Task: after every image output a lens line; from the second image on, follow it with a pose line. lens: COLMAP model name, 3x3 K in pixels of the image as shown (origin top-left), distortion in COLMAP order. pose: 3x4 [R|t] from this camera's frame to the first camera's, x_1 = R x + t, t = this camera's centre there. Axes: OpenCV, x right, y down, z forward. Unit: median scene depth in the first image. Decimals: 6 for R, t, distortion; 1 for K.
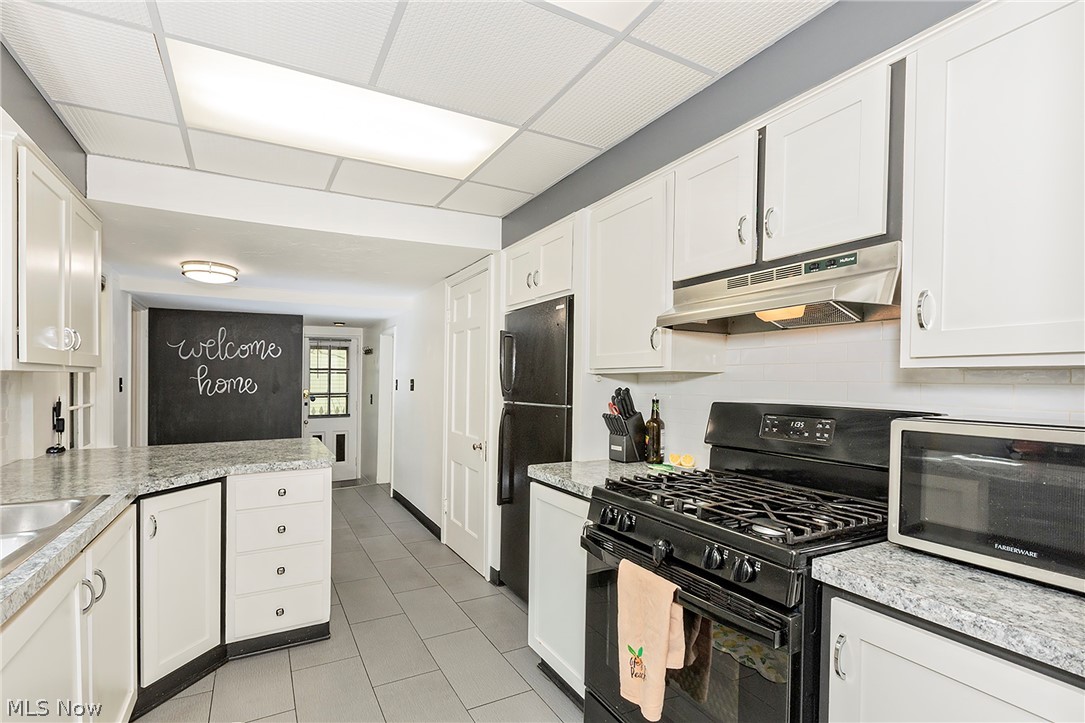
lens RADIAL K [[510.2, 0, 540.2], [0, 510.2, 384.1], [0, 0, 1]] dist [-0.001119, 0.000075]
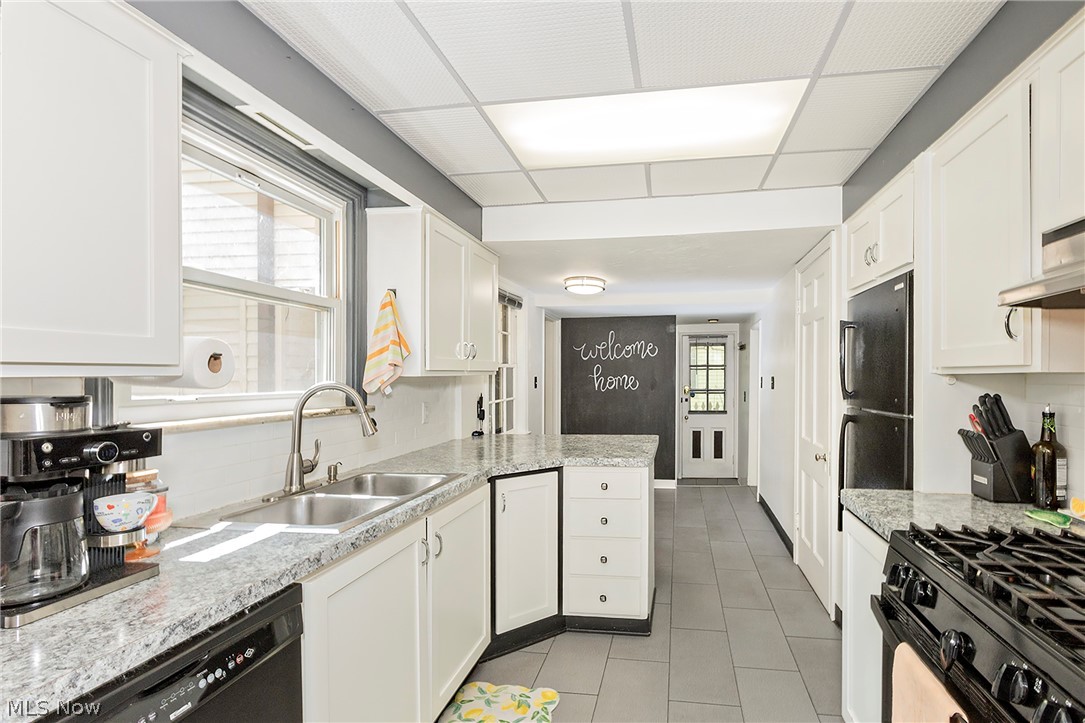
lens RADIAL K [[534.7, 0, 607.2], [0, 534.7, 369.7], [0, 0, 1]] dist [0.001389, 0.000344]
pose [[0.804753, -0.012021, -0.593488, 0.140025], [0.002814, 0.999861, -0.016437, -0.012015], [0.593603, 0.011558, 0.804675, 0.079479]]
